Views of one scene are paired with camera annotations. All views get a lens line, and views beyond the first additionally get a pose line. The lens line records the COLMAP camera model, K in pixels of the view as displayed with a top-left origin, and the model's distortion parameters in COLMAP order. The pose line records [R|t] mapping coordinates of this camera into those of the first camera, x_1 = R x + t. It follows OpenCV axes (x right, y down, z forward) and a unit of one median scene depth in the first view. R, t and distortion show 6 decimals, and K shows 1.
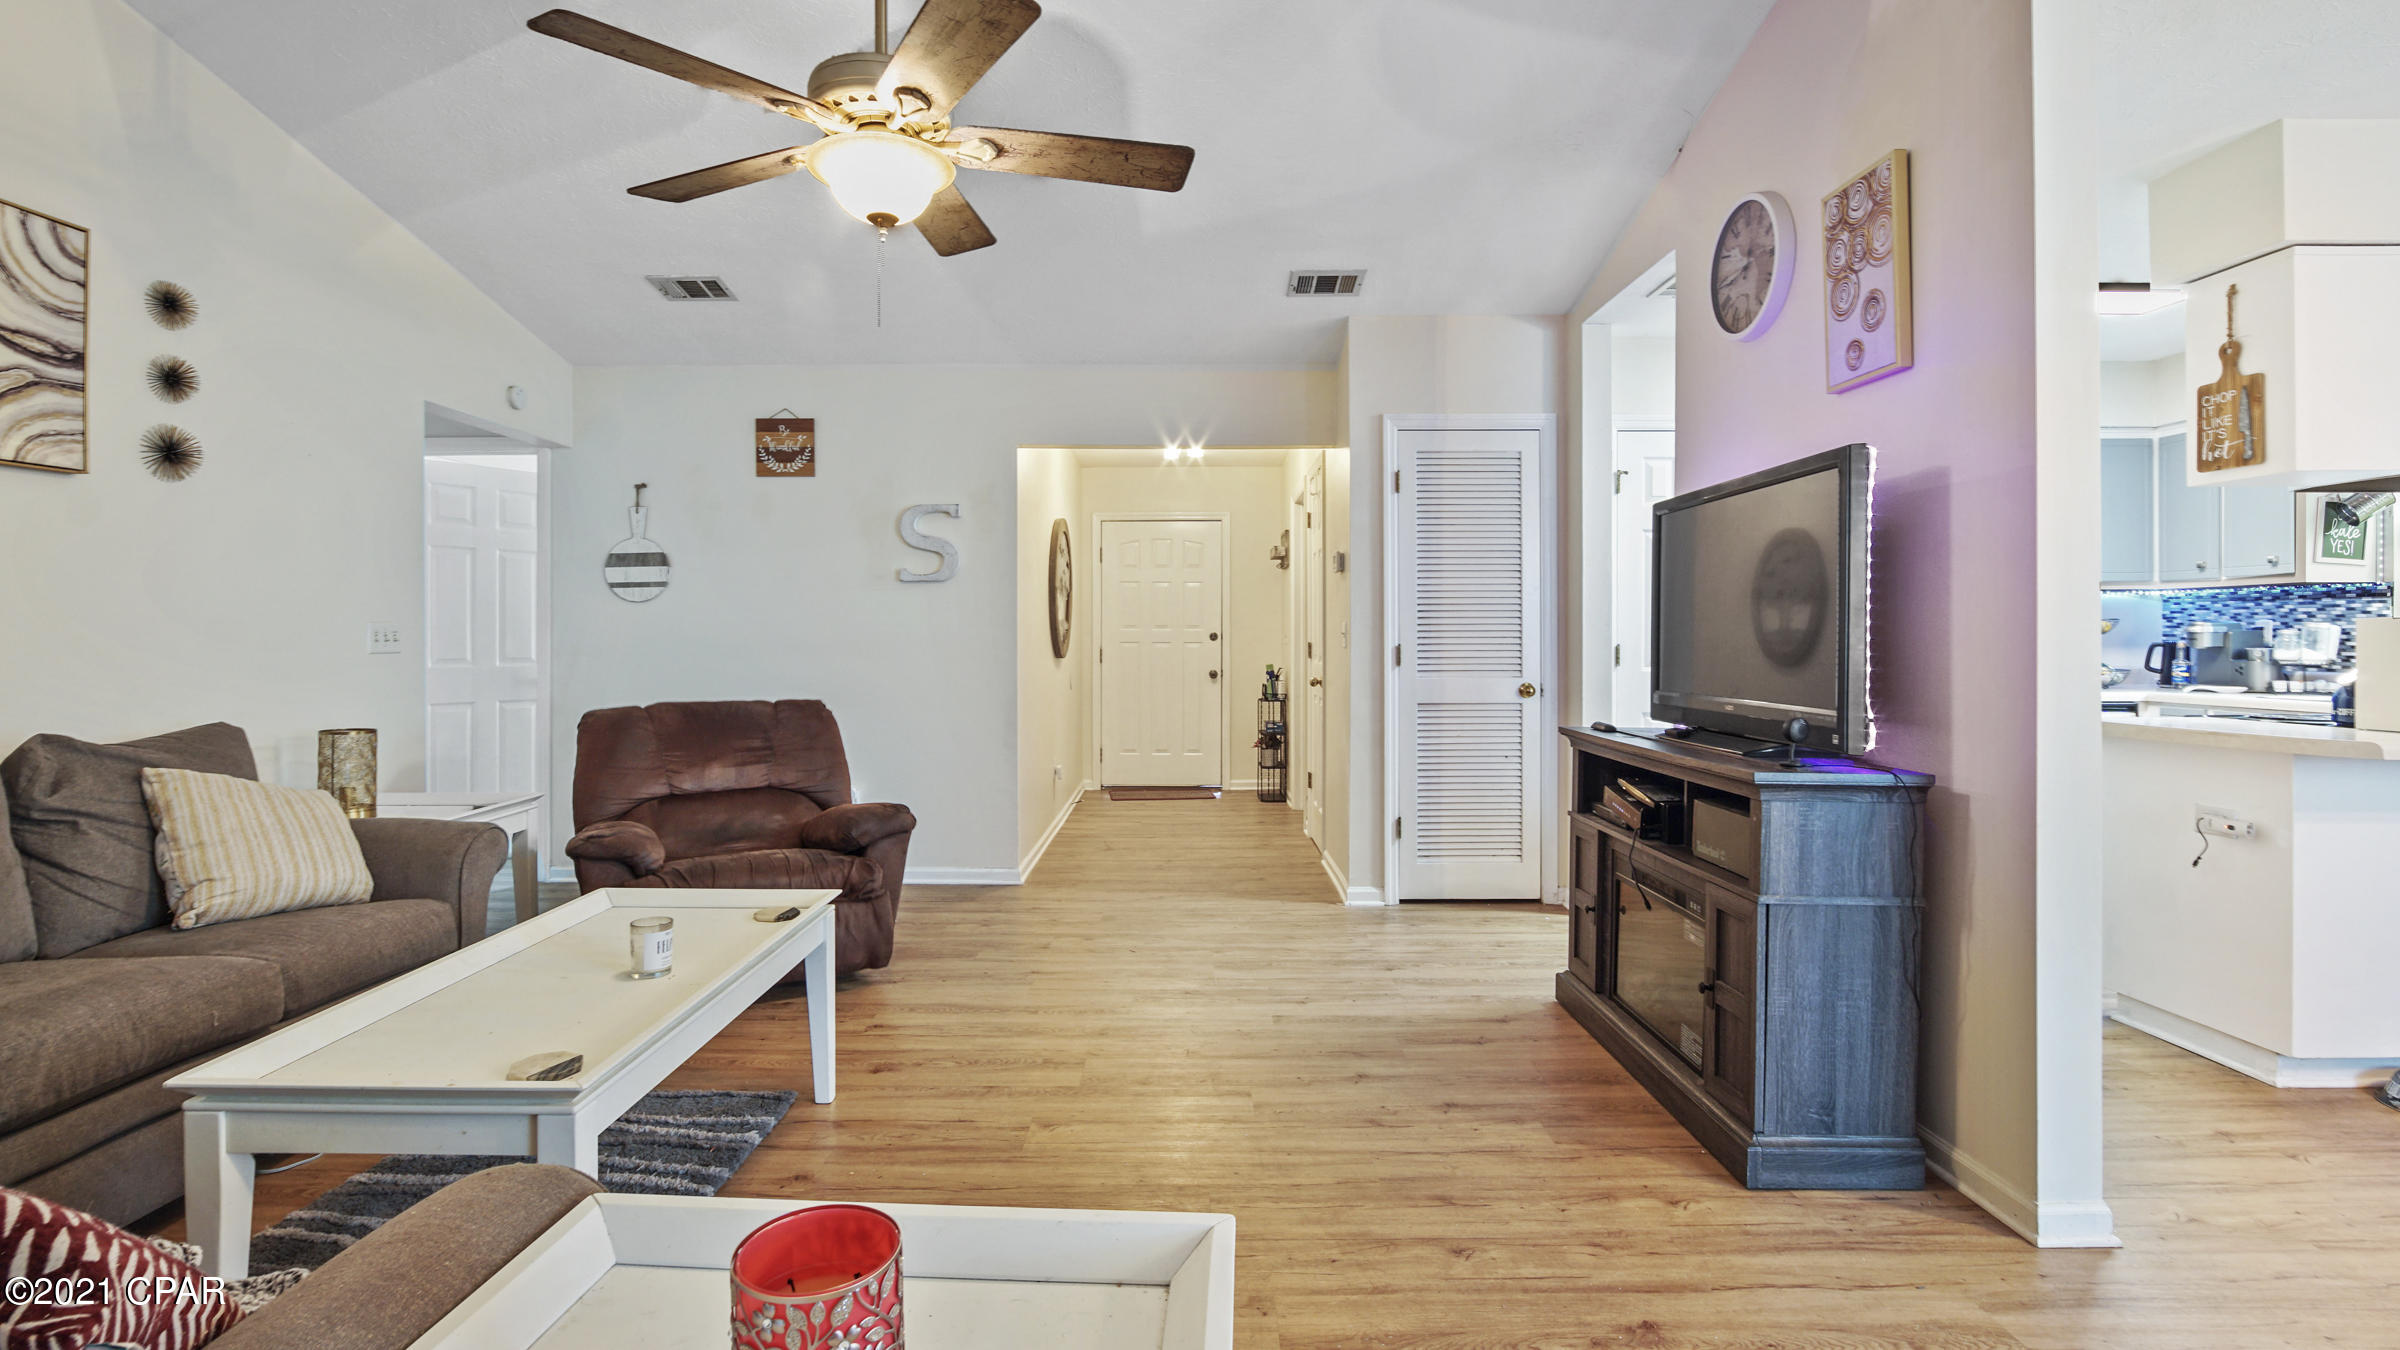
lens RADIAL K [[1088.6, 0, 1180.5], [0, 1088.6, 639.4], [0, 0, 1]] dist [-0.018566, 0.003026]
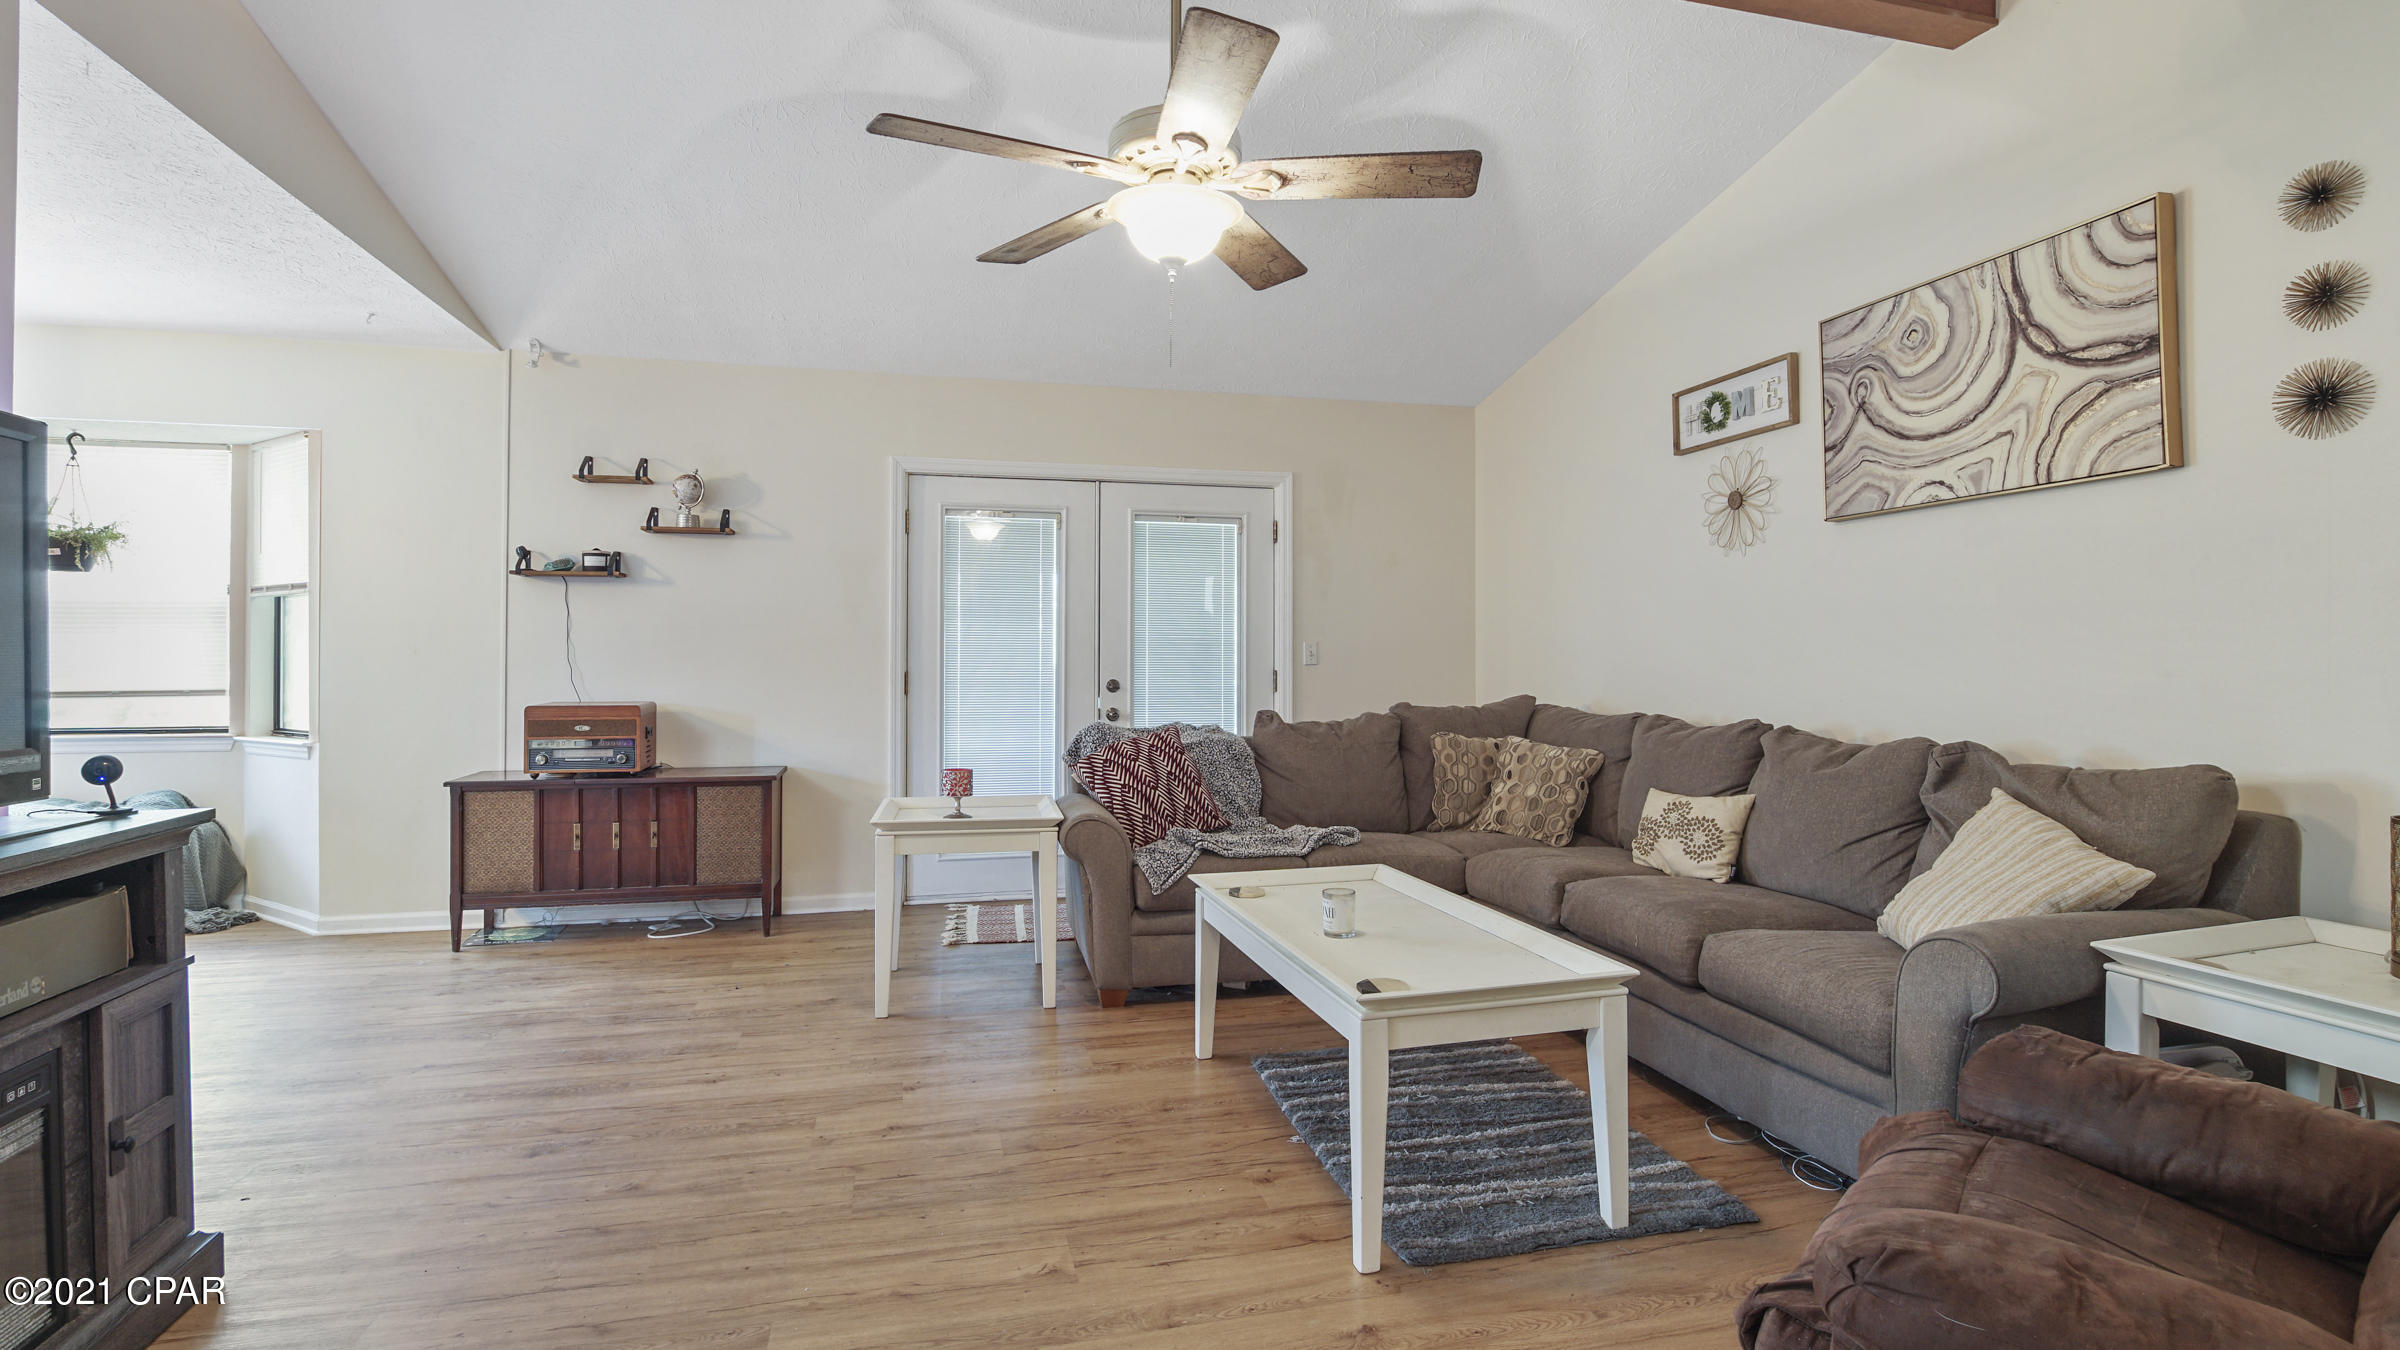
lens RADIAL K [[1134.5, 0, 1192.6], [0, 1134.5, 646.6], [0, 0, 1]] dist [-0.021521, 0.001499]
pose [[-0.967923, 0.000079, -0.251246, -0.007973], [0.000874, 0.999995, -0.003052, -0.002744], [0.251245, -0.003174, -0.967918, 1.050978]]
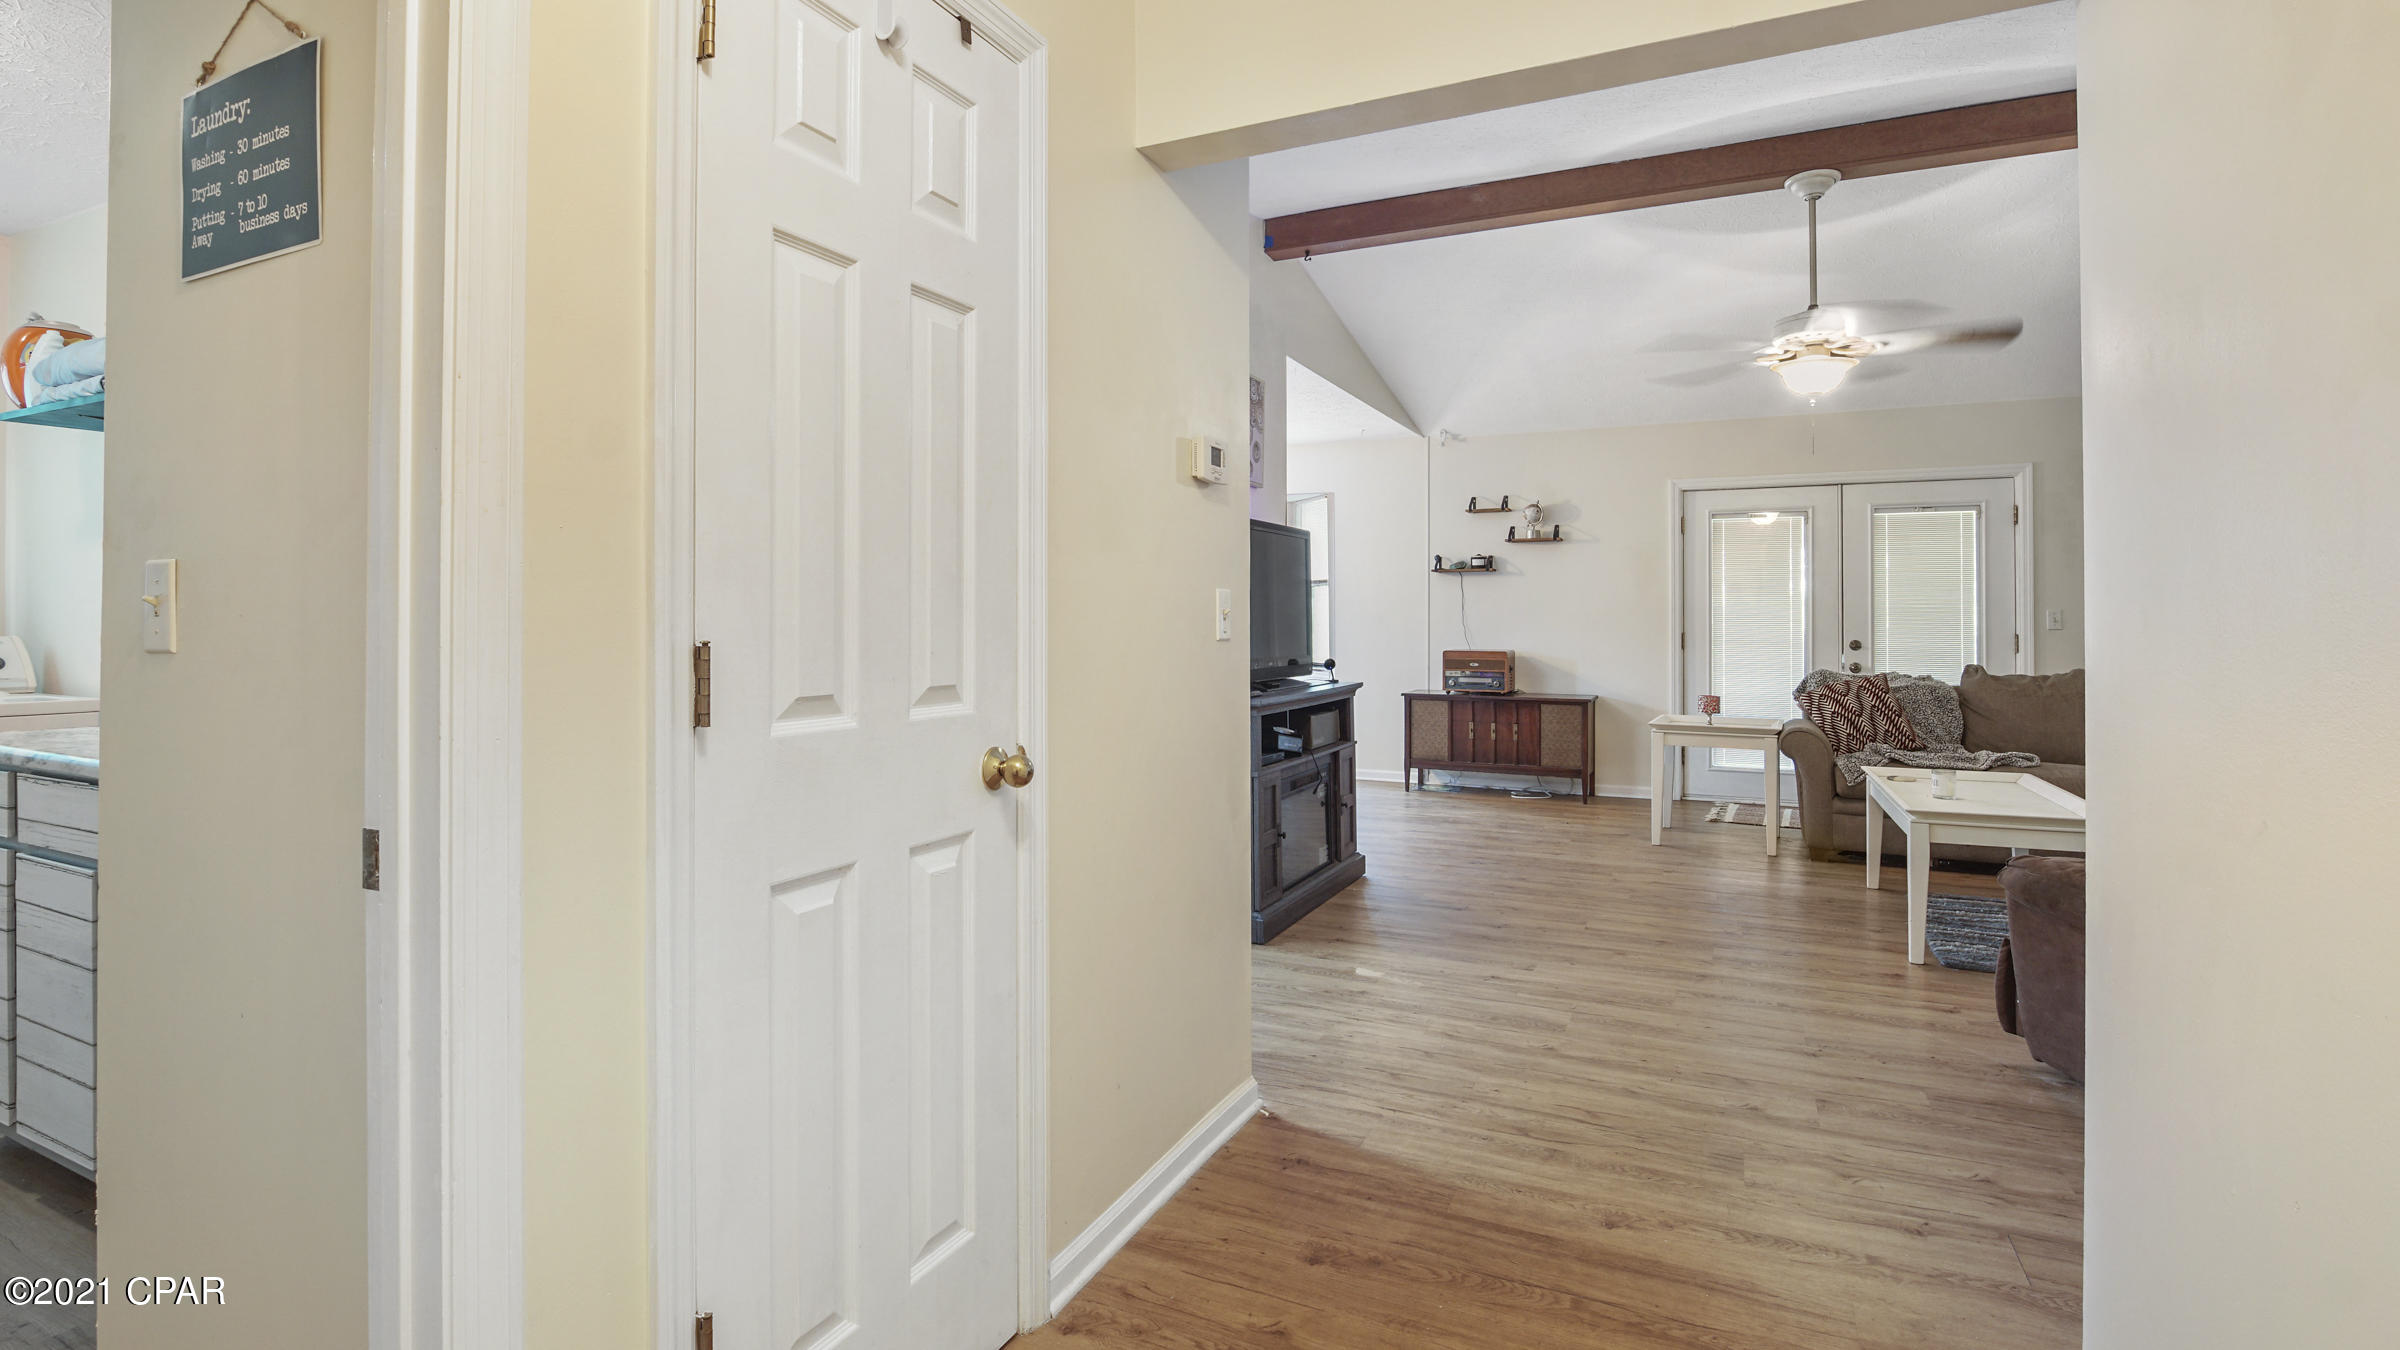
lens RADIAL K [[1088.6, 0, 1210.2], [0, 1088.6, 603.0], [0, 0, 1]] dist [-0.018566, 0.003026]
pose [[-0.906265, 0.007277, 0.422648, -0.058838], [0.001934, 0.999913, -0.013068, -0.004185], [-0.422707, -0.011025, -0.906200, 1.550799]]
